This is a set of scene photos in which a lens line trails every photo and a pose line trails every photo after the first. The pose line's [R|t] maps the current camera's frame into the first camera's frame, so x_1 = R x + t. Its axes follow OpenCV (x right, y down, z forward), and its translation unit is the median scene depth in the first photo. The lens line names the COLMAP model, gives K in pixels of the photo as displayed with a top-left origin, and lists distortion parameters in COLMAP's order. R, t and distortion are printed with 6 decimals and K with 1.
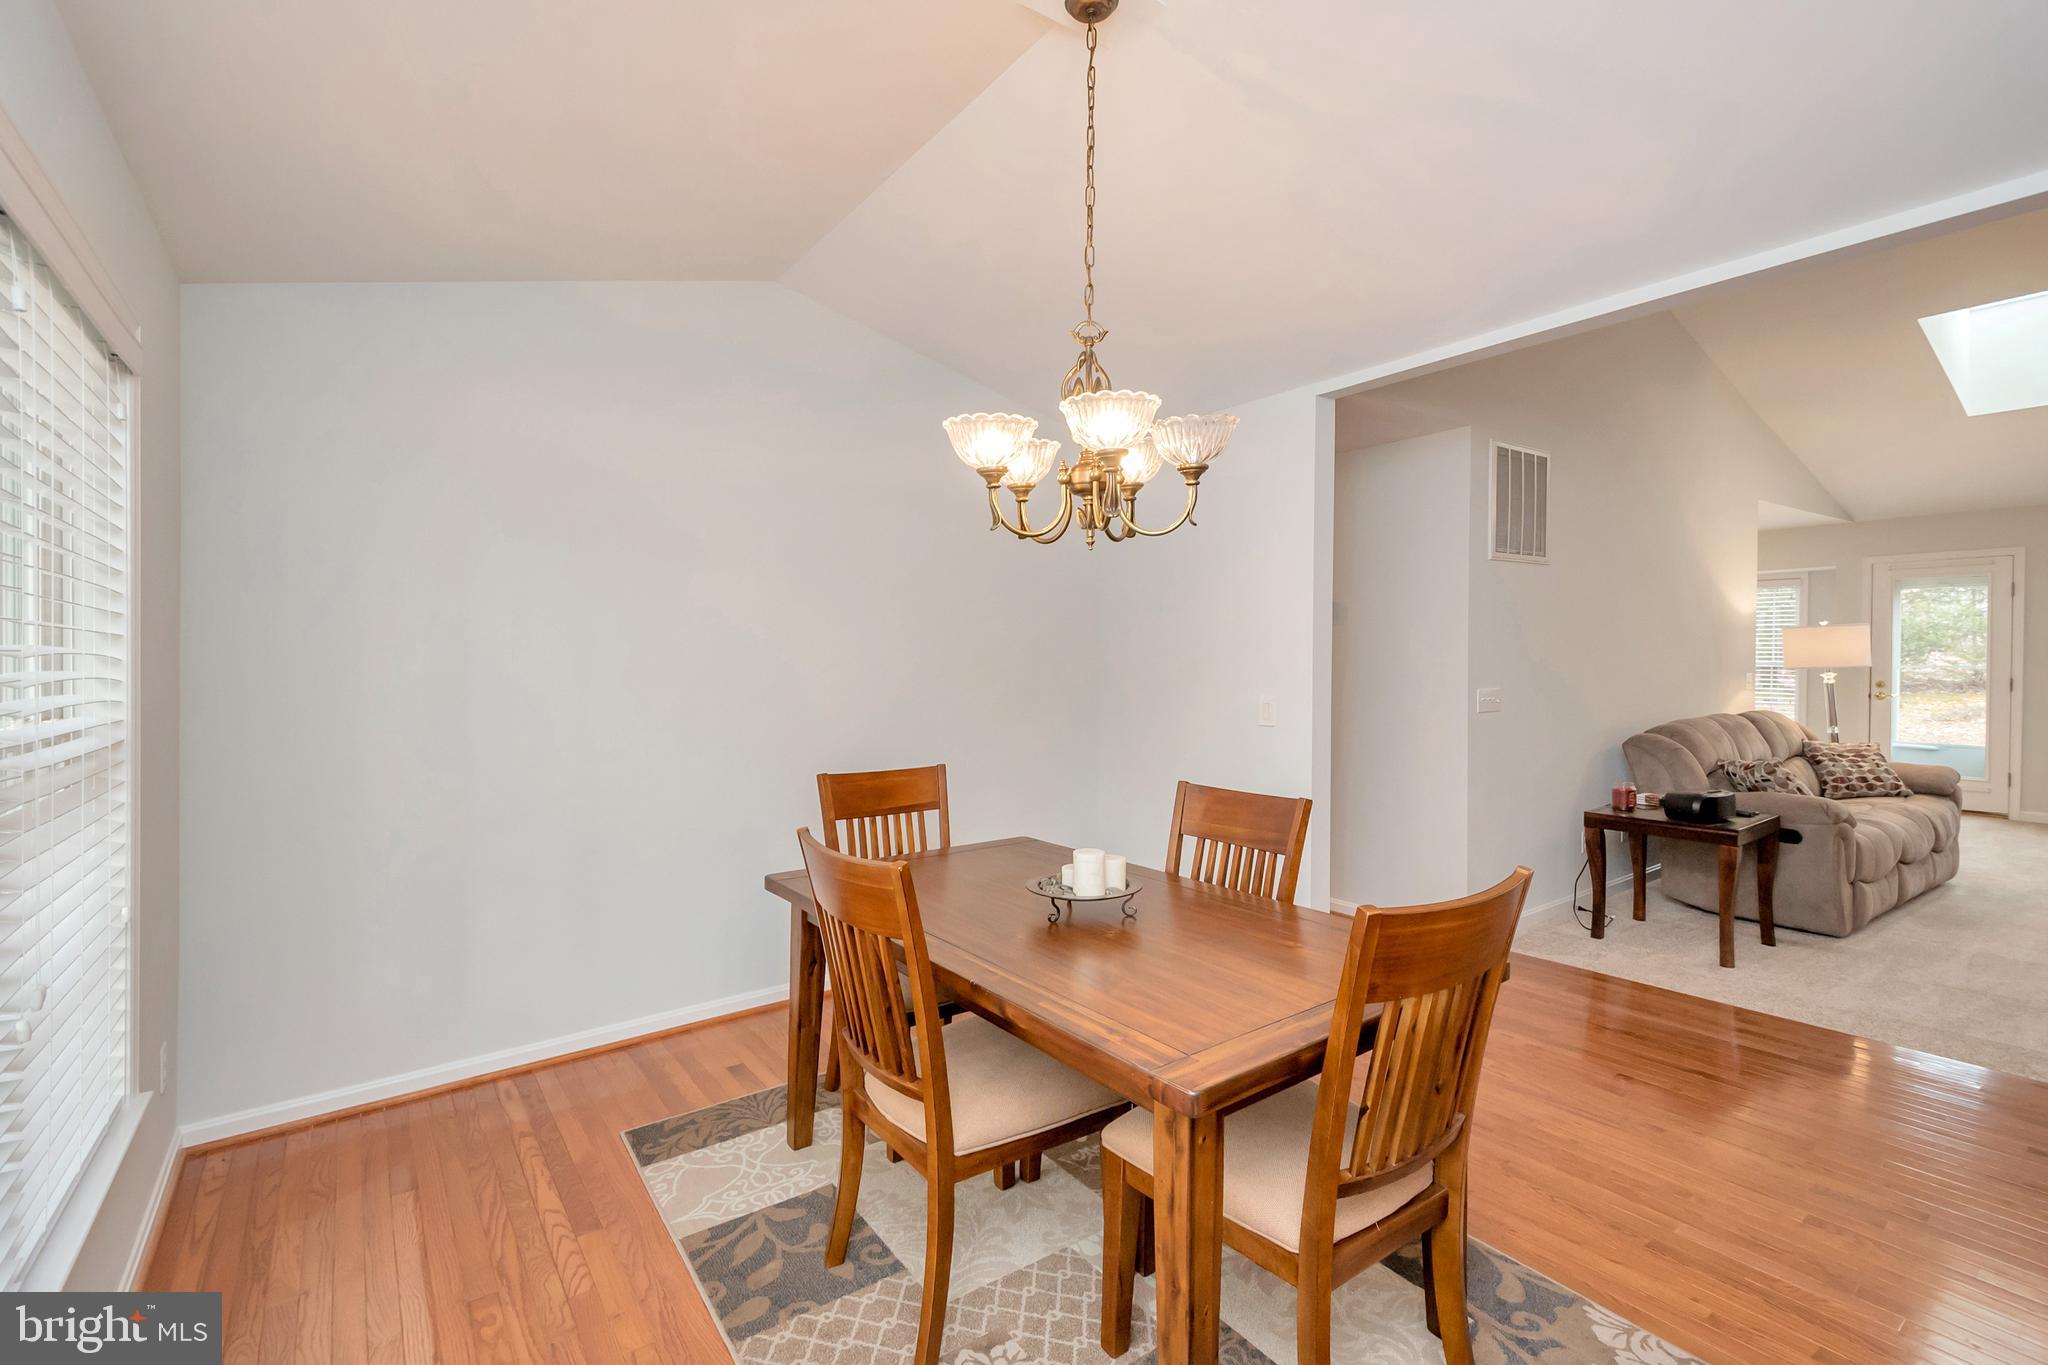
lens RADIAL K [[912.4, 0, 1029.4], [0, 912.4, 667.7], [0, 0, 1]] dist [0.002505, -0.000220]
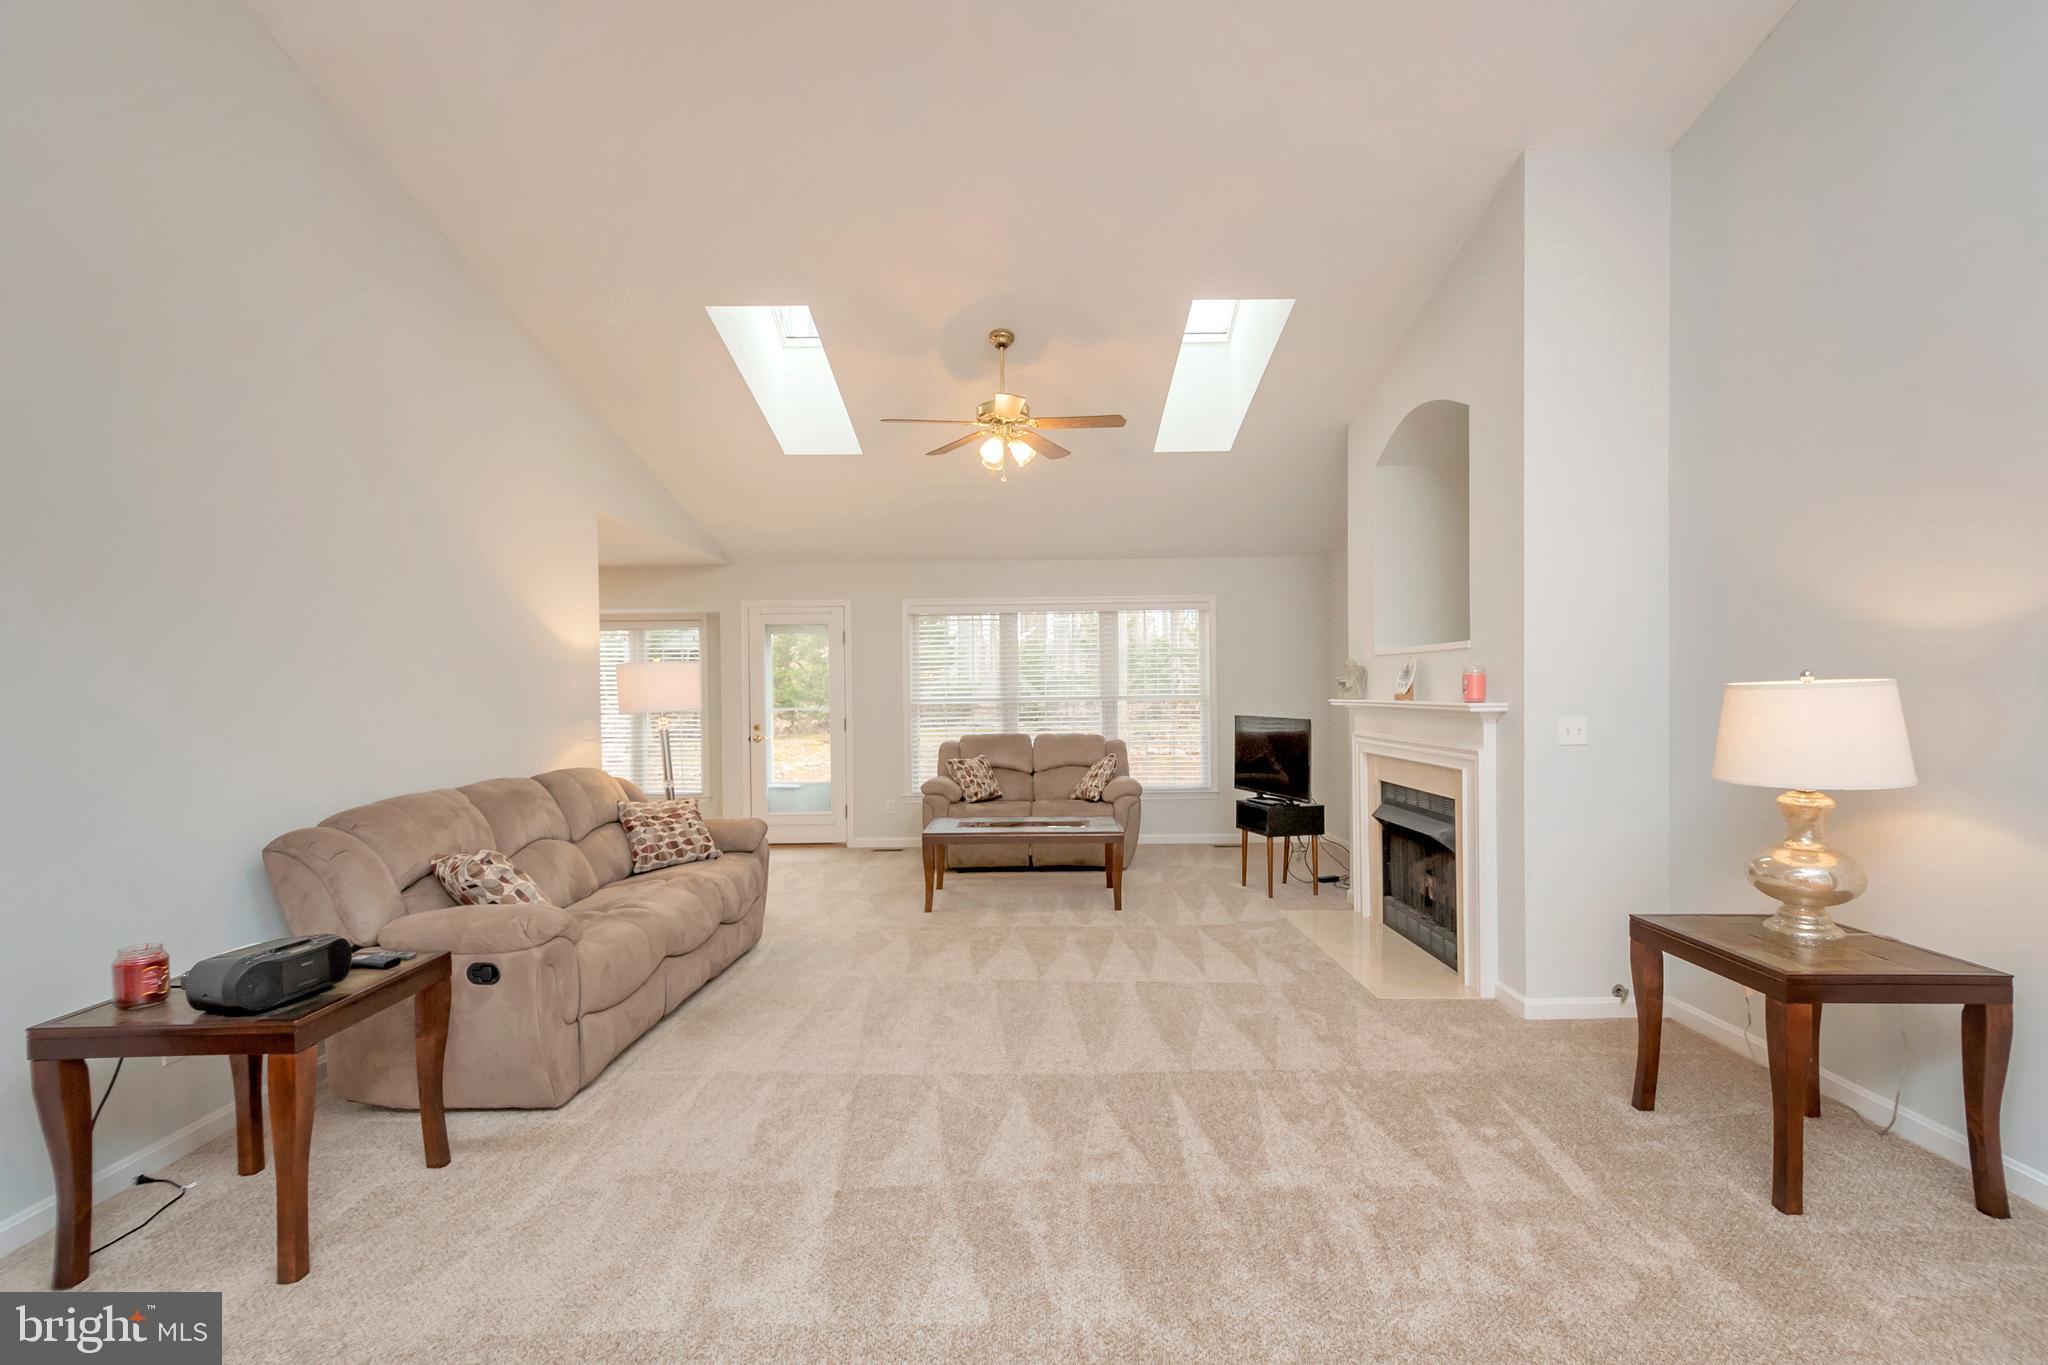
lens RADIAL K [[894.3, 0, 1026.7], [0, 894.3, 702.8], [0, 0, 1]] dist [0.000037, -0.000051]
pose [[0.591460, -0.008667, 0.806288, 0.442122], [0.020065, 0.999791, -0.003972, 0.001413], [-0.806085, 0.018528, 0.591510, 0.249138]]
